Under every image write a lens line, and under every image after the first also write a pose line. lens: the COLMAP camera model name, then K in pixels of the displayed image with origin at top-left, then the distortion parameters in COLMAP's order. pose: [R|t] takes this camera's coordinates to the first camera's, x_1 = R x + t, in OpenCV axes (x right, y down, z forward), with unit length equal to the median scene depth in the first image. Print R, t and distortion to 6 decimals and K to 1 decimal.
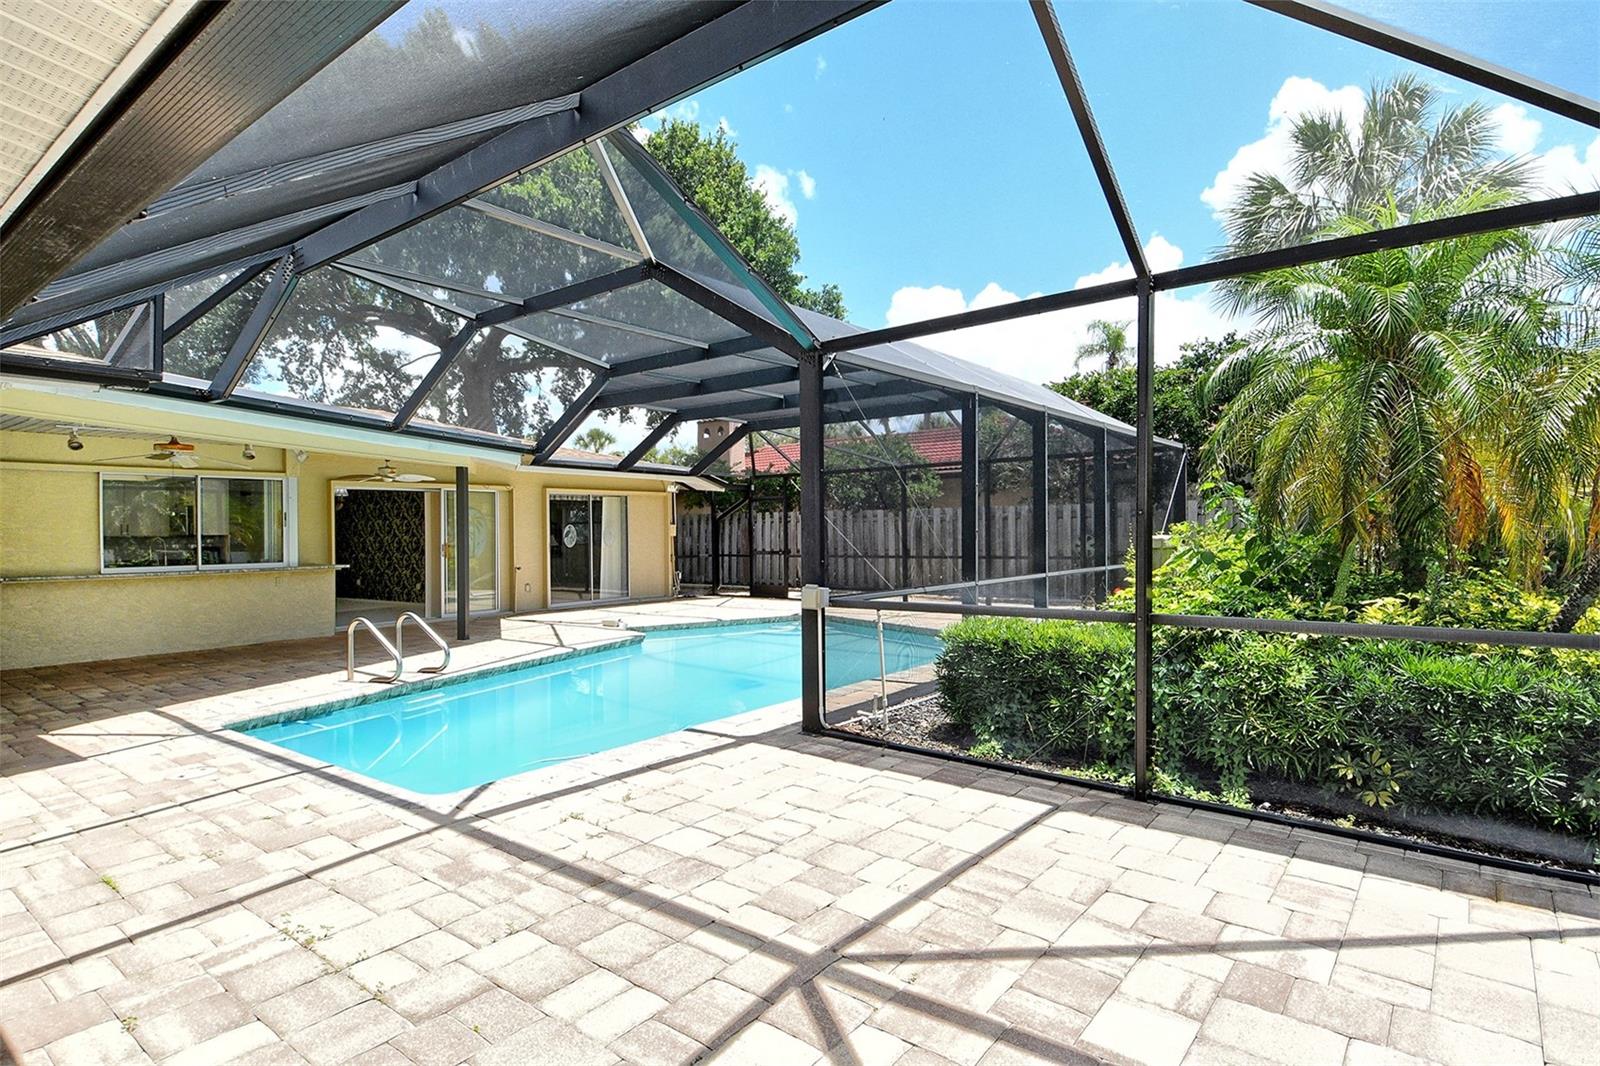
lens RADIAL K [[853.1, 0, 801.0], [0, 853.1, 530.6], [0, 0, 1]] dist [0.030331, -0.016899]
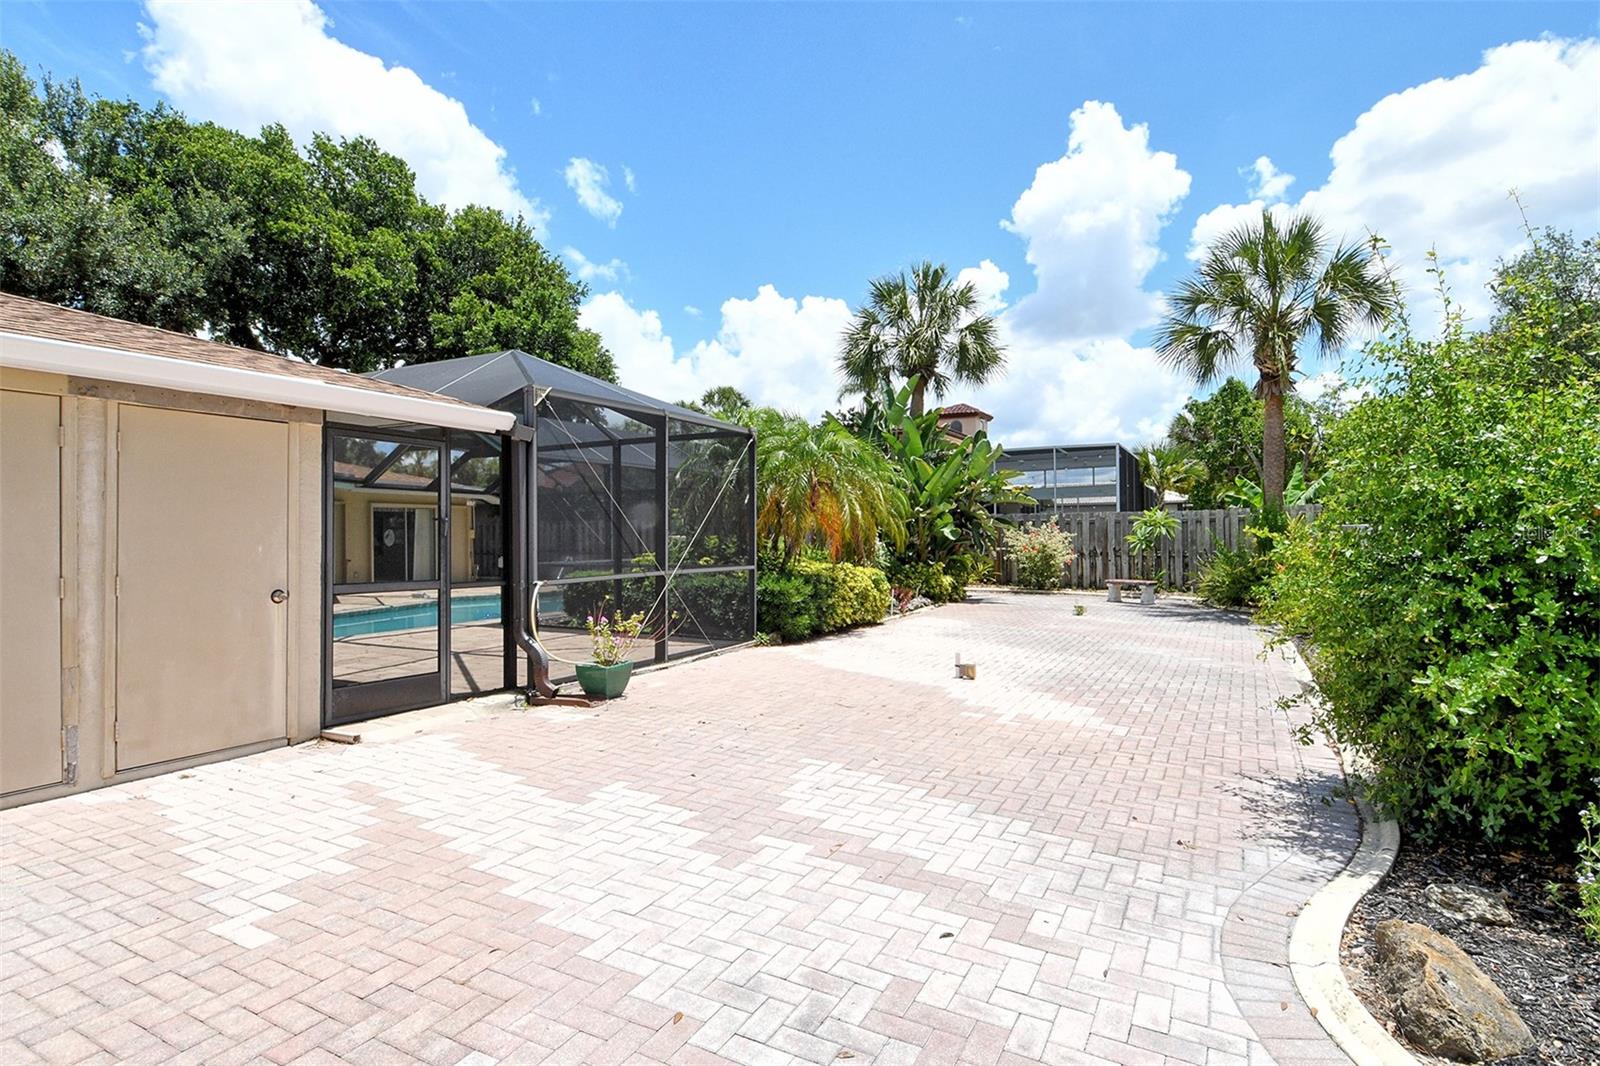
lens RADIAL K [[853.1, 0, 794.5], [0, 853.1, 534.6], [0, 0, 1]] dist [0.030331, -0.016899]
pose [[0.984707, 0.001838, 0.174210, 0.110953], [-0.000662, 0.999977, -0.006811, 0.009072], [-0.174219, 0.006591, 0.984685, -0.399154]]
